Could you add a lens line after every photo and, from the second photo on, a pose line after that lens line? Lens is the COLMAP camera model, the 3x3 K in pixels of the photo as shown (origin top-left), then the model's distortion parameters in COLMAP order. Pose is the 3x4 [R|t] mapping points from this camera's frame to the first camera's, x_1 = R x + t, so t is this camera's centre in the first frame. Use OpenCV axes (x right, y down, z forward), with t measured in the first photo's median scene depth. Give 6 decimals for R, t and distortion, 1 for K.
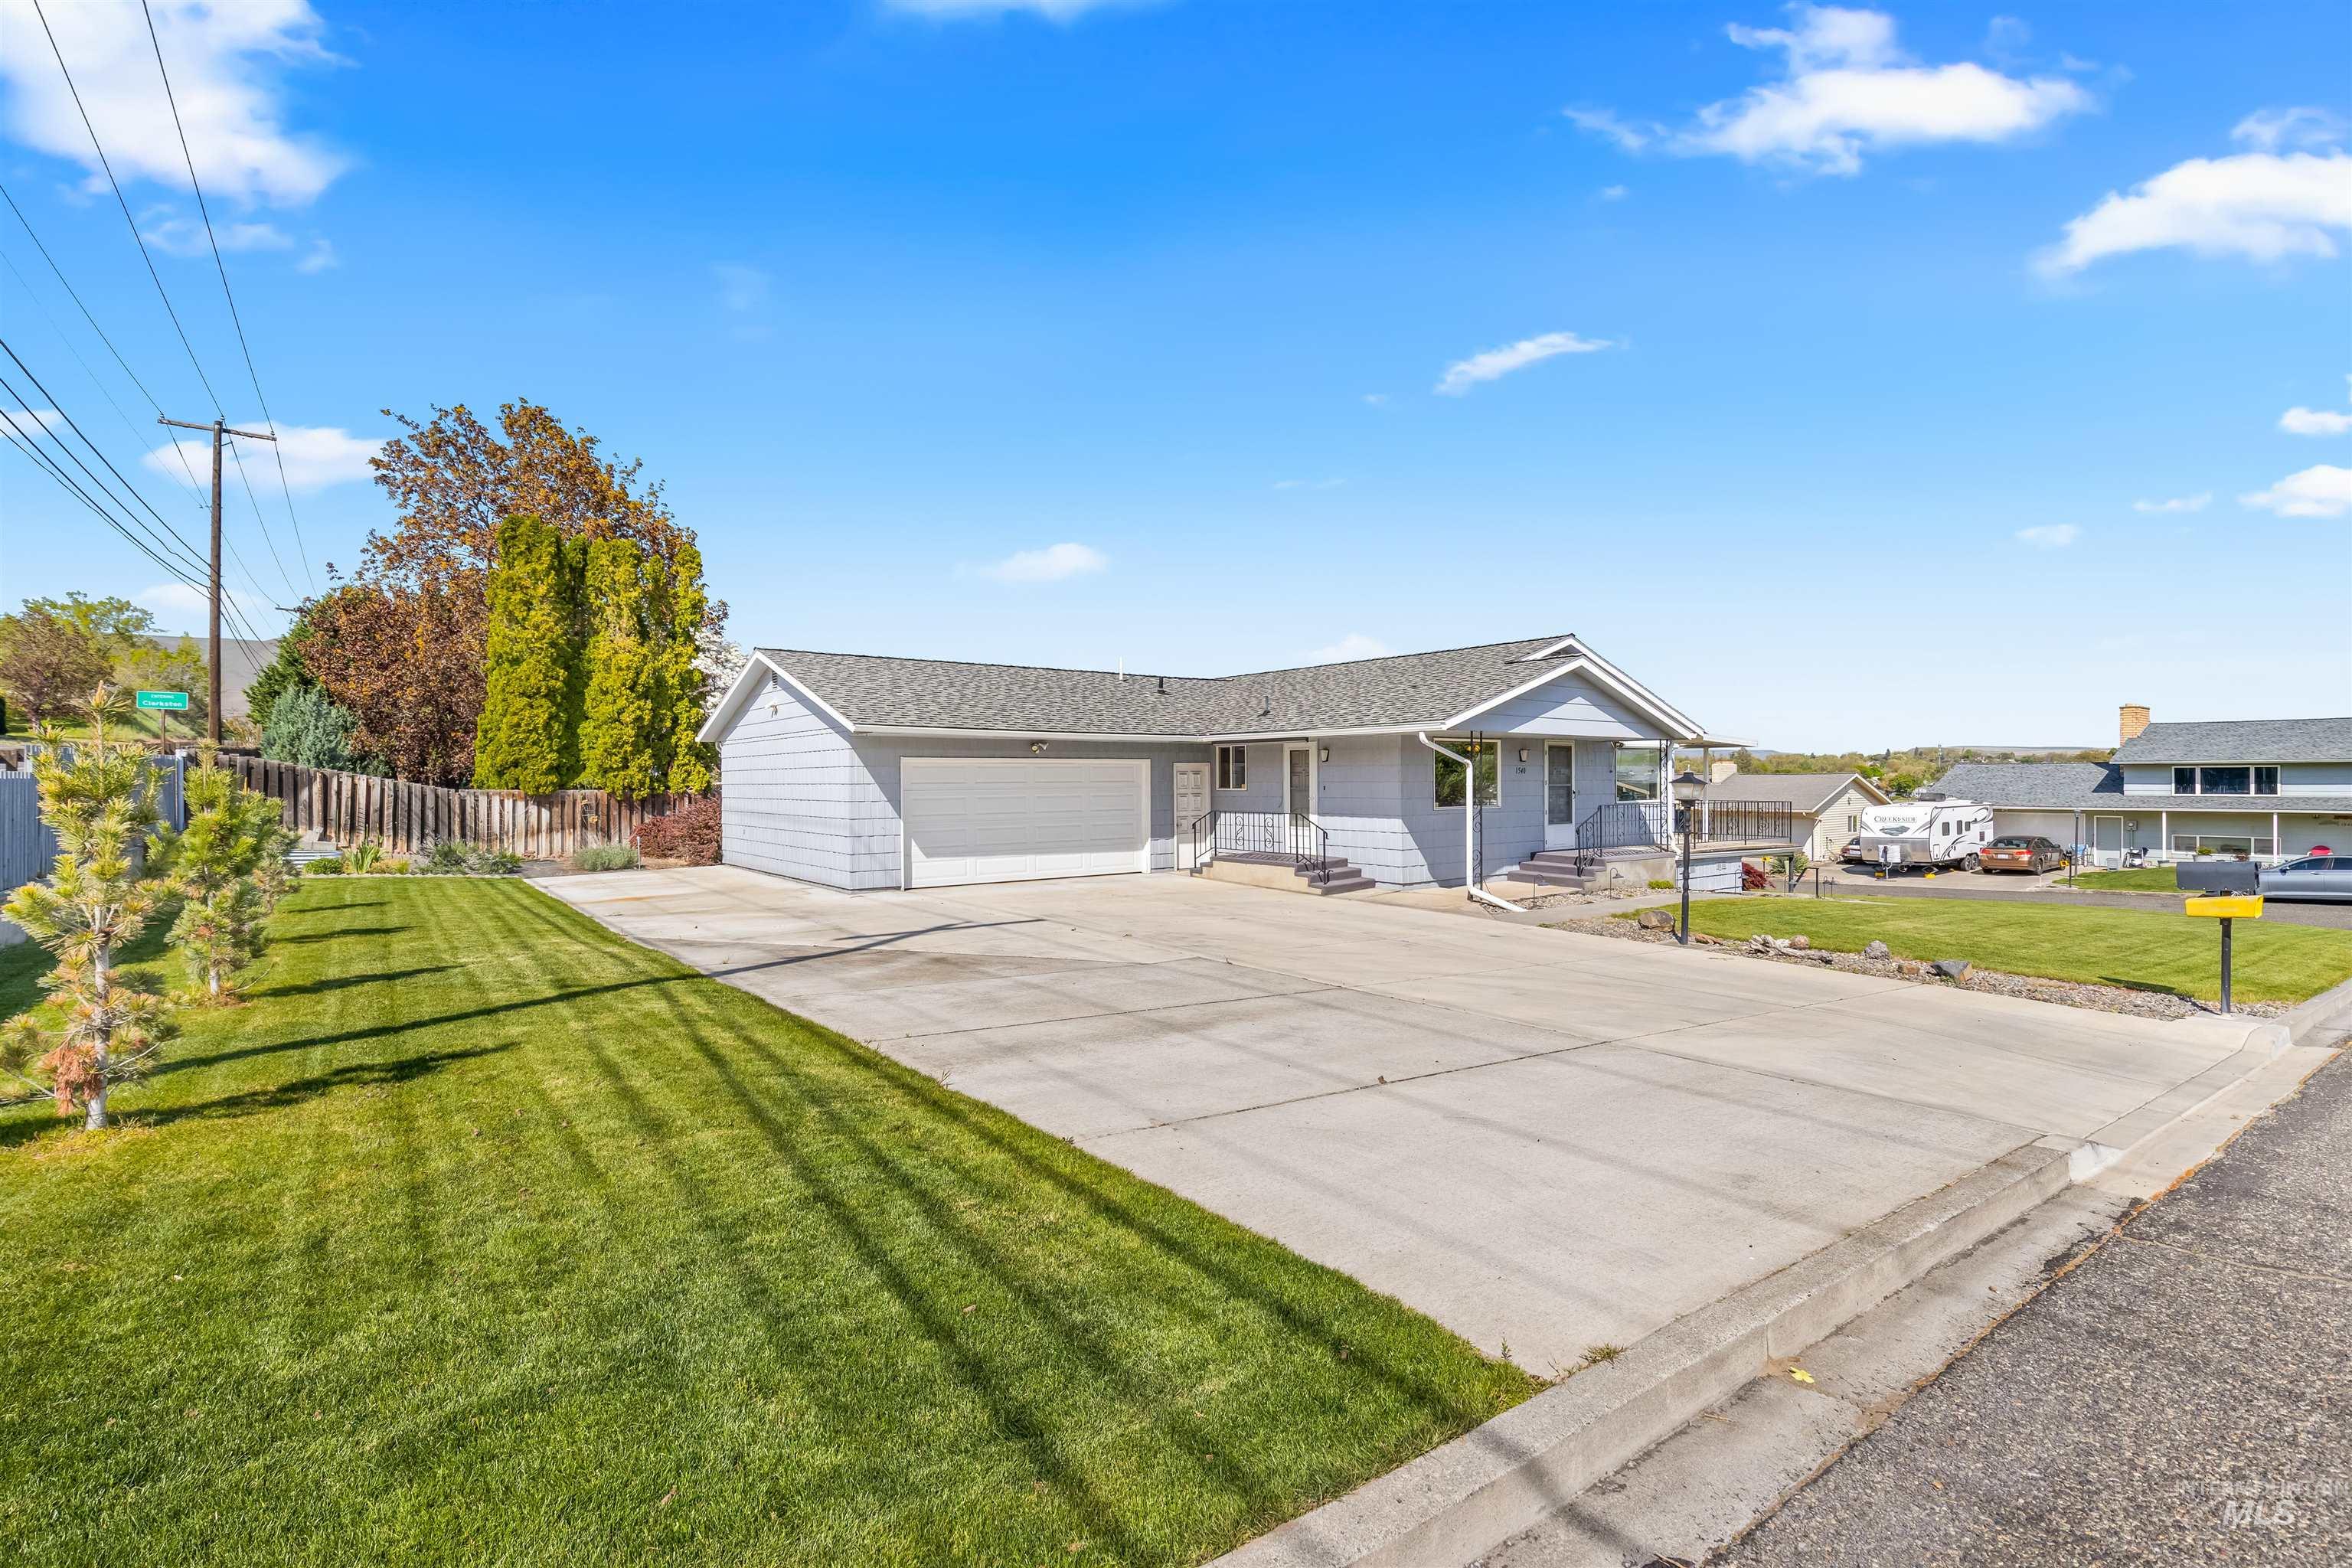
lens RADIAL K [[1078.8, 0, 1176.0], [0, 1078.8, 784.0], [0, 0, 1]] dist [-0.001974, 0.000126]
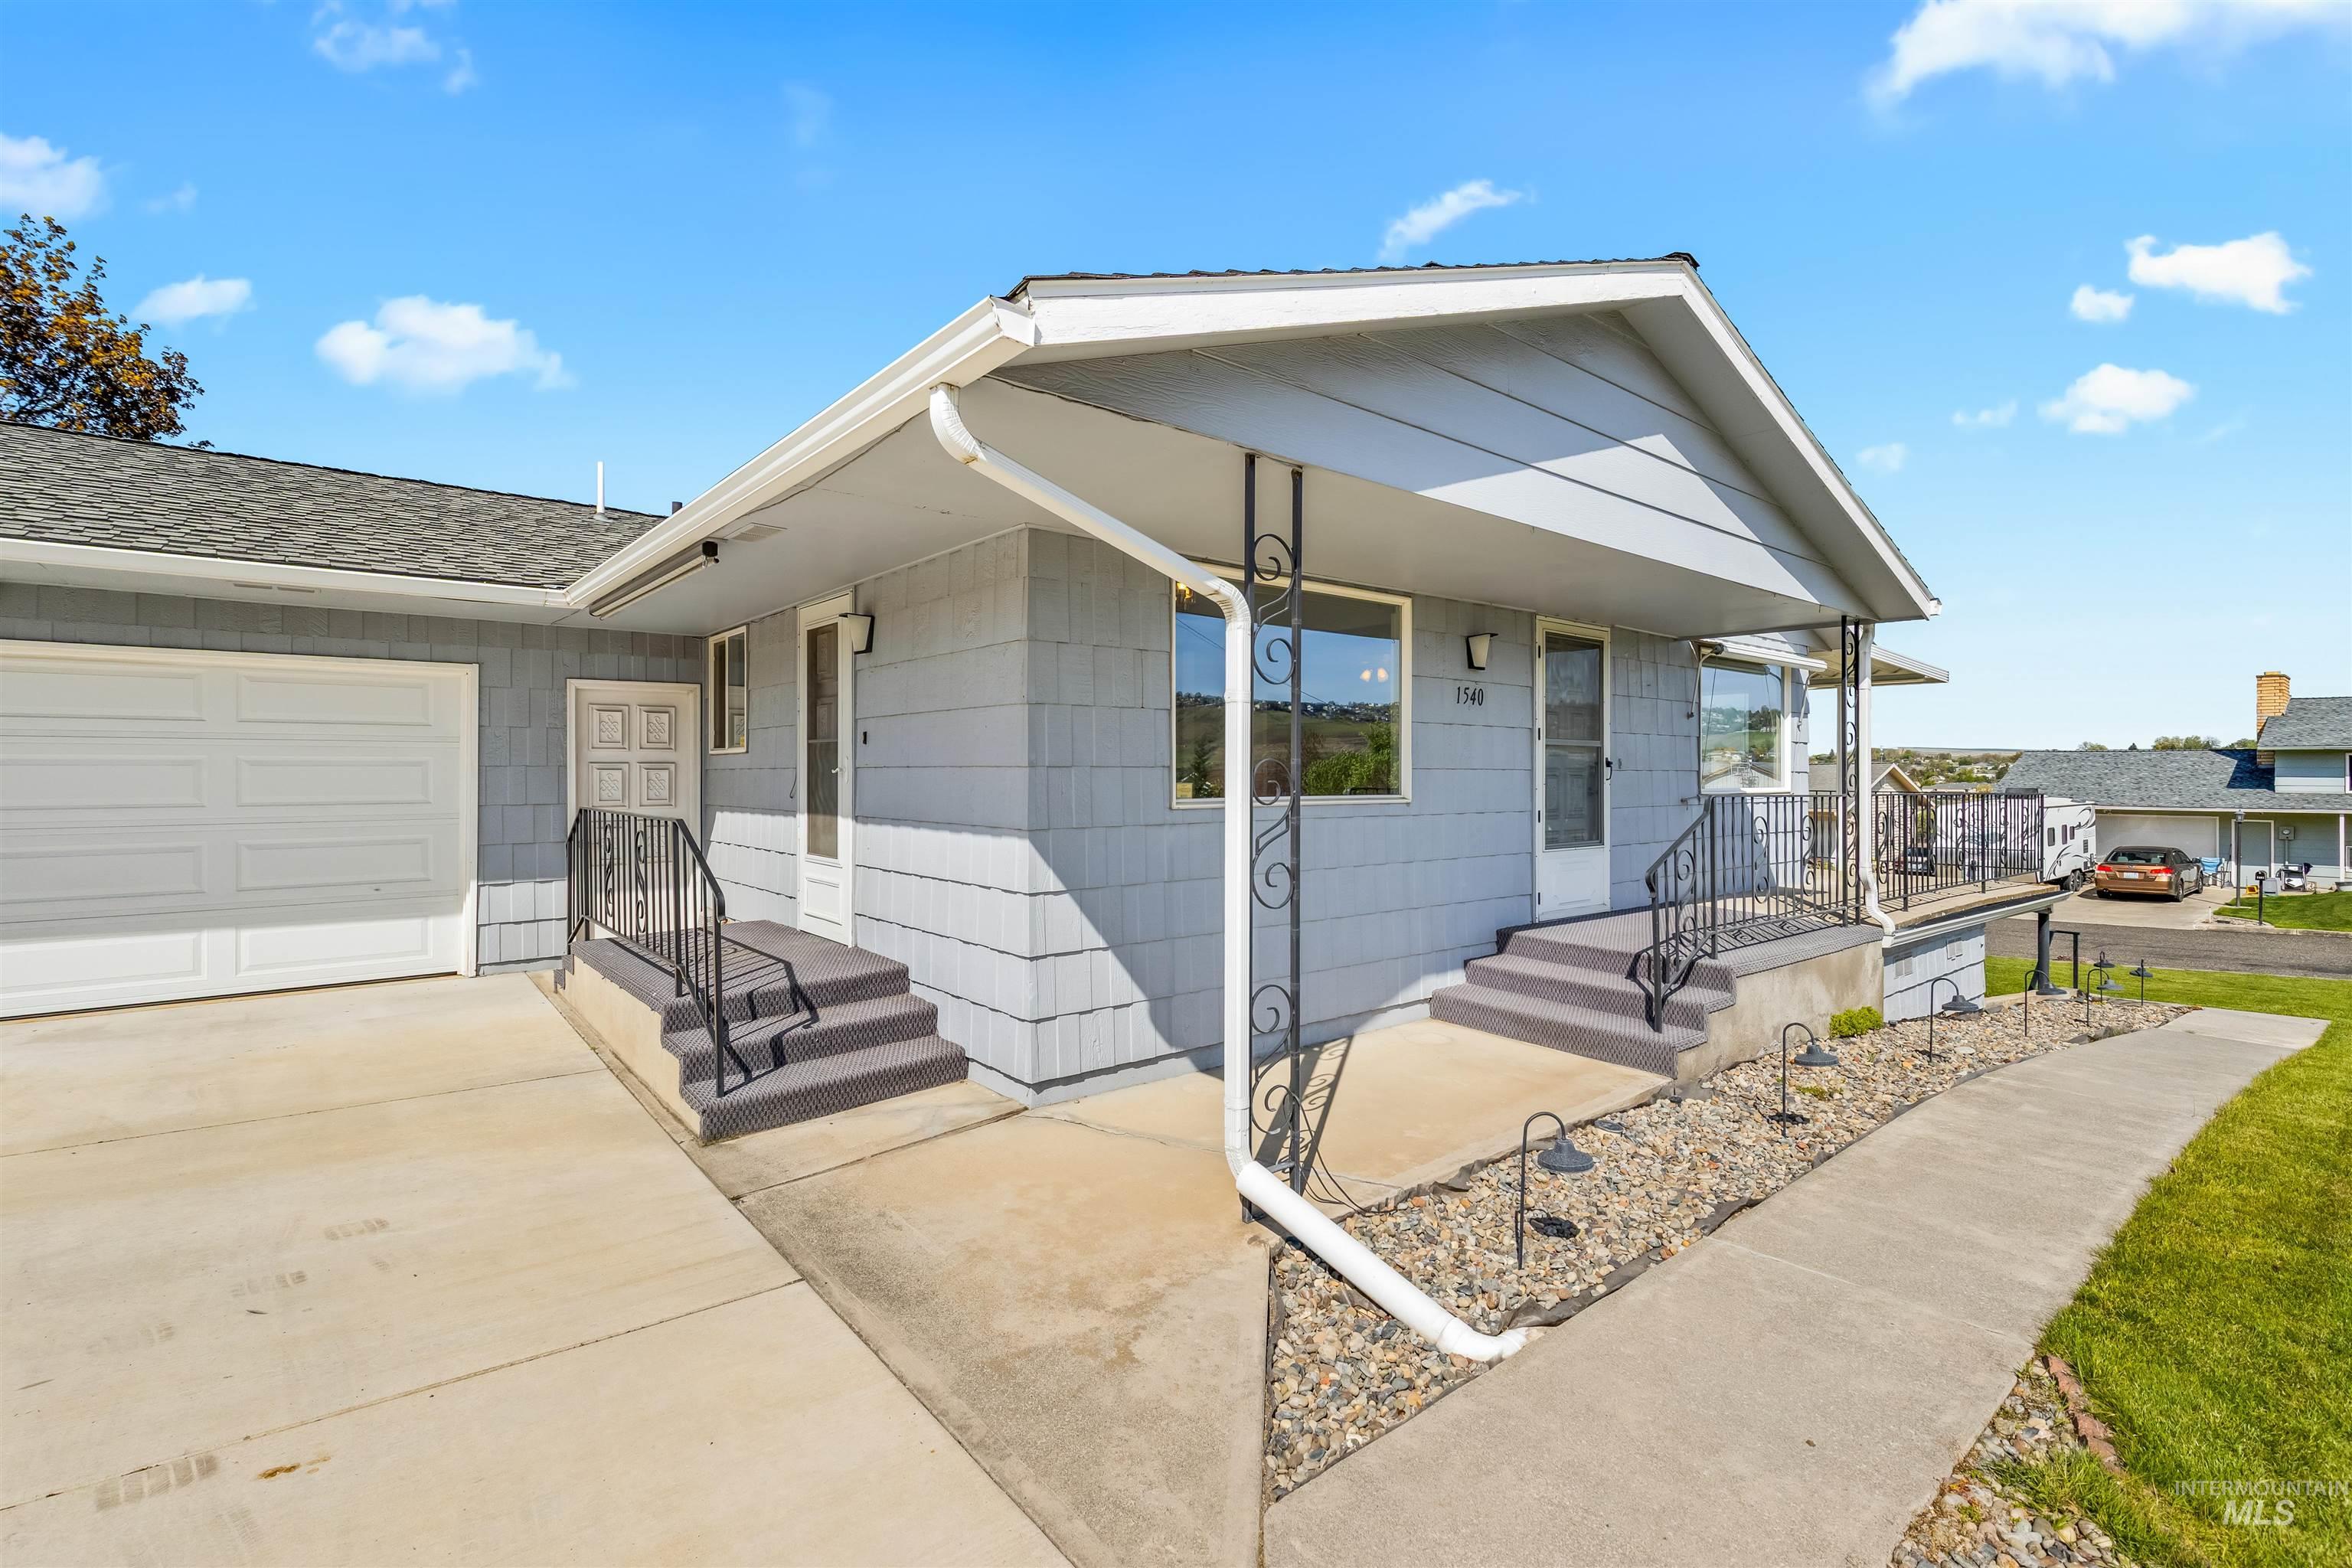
lens RADIAL K [[1067.5, 0, 1181.6], [0, 1067.5, 762.7], [0, 0, 1]] dist [0.001185, -0.000529]
pose [[0.999088, 0.007426, 0.042048, 0.156825], [-0.006771, 0.999854, -0.015700, 0.011088], [-0.042159, 0.015401, 0.998992, 0.487807]]
